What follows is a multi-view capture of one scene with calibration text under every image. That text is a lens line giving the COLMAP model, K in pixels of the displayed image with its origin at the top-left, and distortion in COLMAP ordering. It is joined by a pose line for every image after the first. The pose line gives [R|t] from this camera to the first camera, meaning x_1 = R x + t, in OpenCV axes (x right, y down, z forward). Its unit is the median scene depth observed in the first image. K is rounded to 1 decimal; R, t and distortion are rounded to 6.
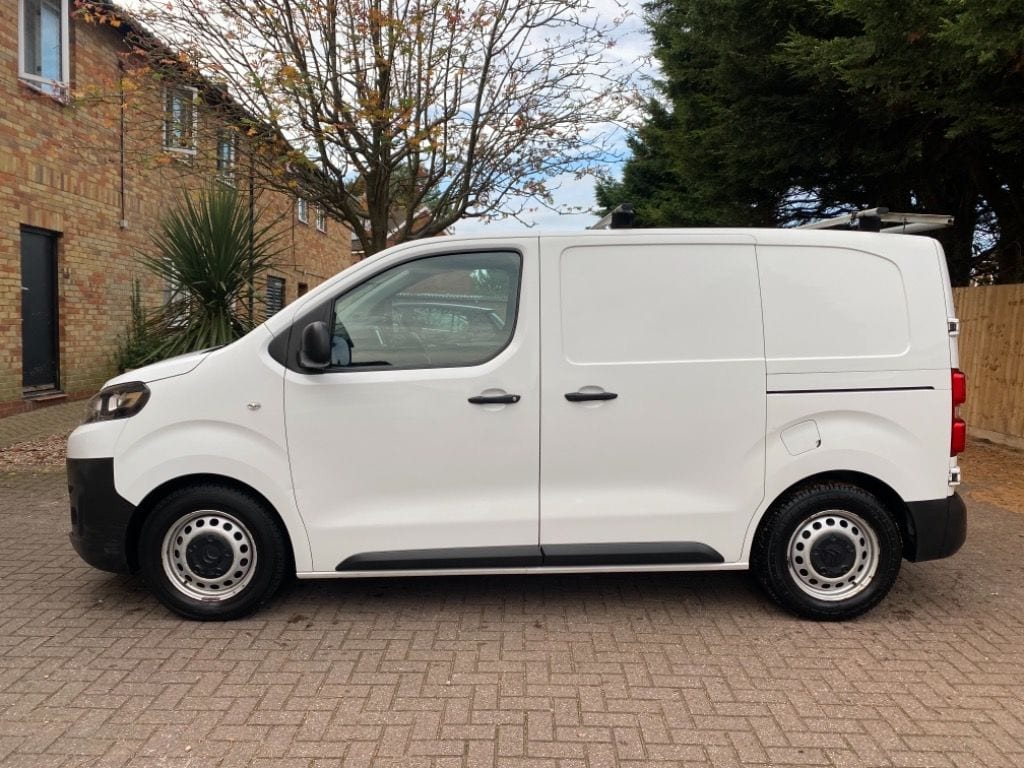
lens RADIAL K [[762.0, 0, 512.0], [0, 762.0, 384.0], [0, 0, 1]] dist [0.080366, -0.099201]
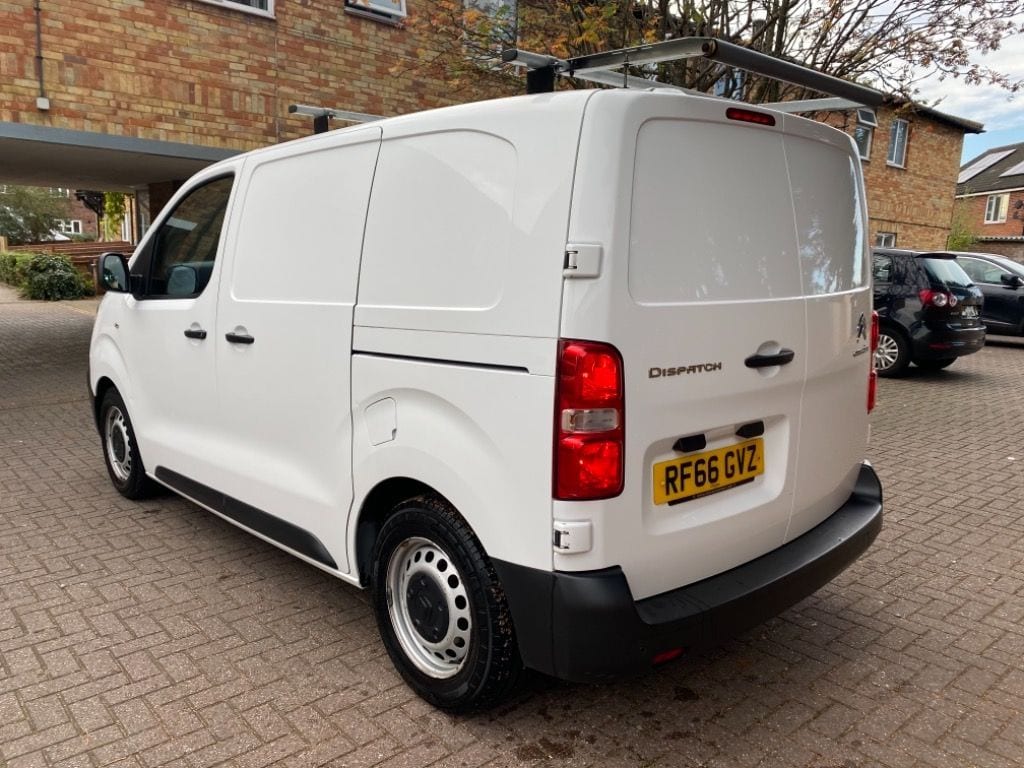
lens RADIAL K [[762.0, 0, 512.0], [0, 762.0, 384.0], [0, 0, 1]] dist [0.080366, -0.099201]
pose [[0.670244, 0.115895, -0.733035, 0.948647], [-0.071276, 0.993218, 0.091860, -0.034592], [0.738710, -0.009320, 0.673959, 0.626887]]
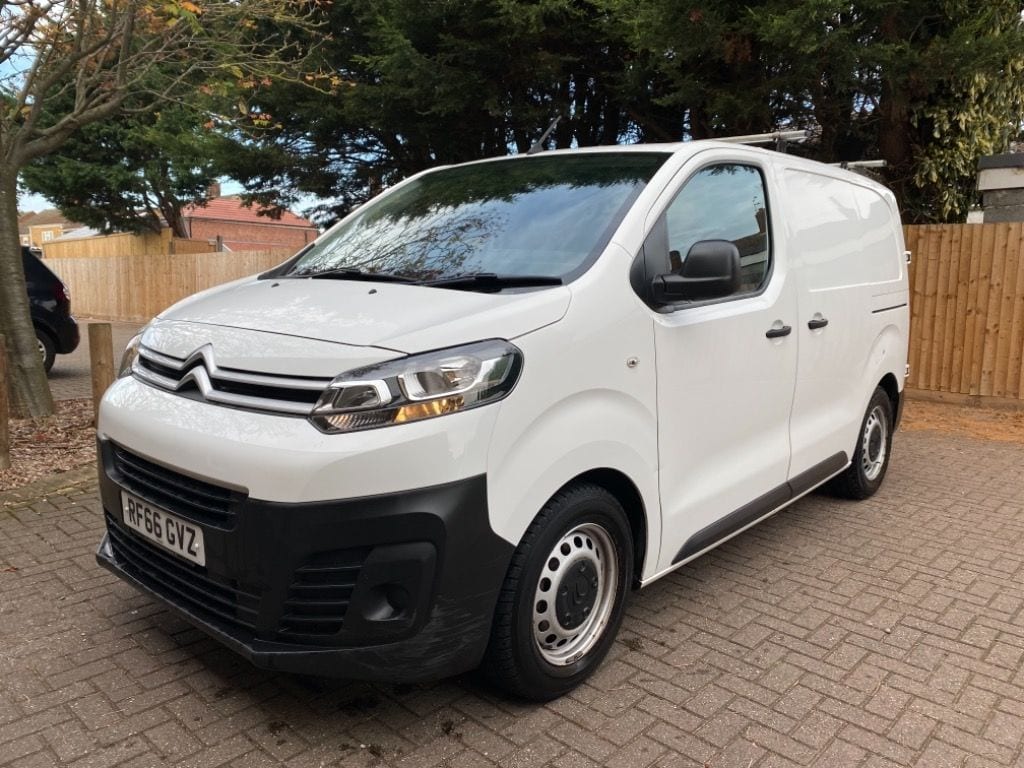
lens RADIAL K [[762.0, 0, 512.0], [0, 762.0, 384.0], [0, 0, 1]] dist [0.080366, -0.099201]
pose [[0.677844, -0.106493, 0.727452, -0.893735], [0.058875, 0.994139, 0.090674, -0.019309], [-0.732845, -0.018634, 0.680141, 0.599448]]
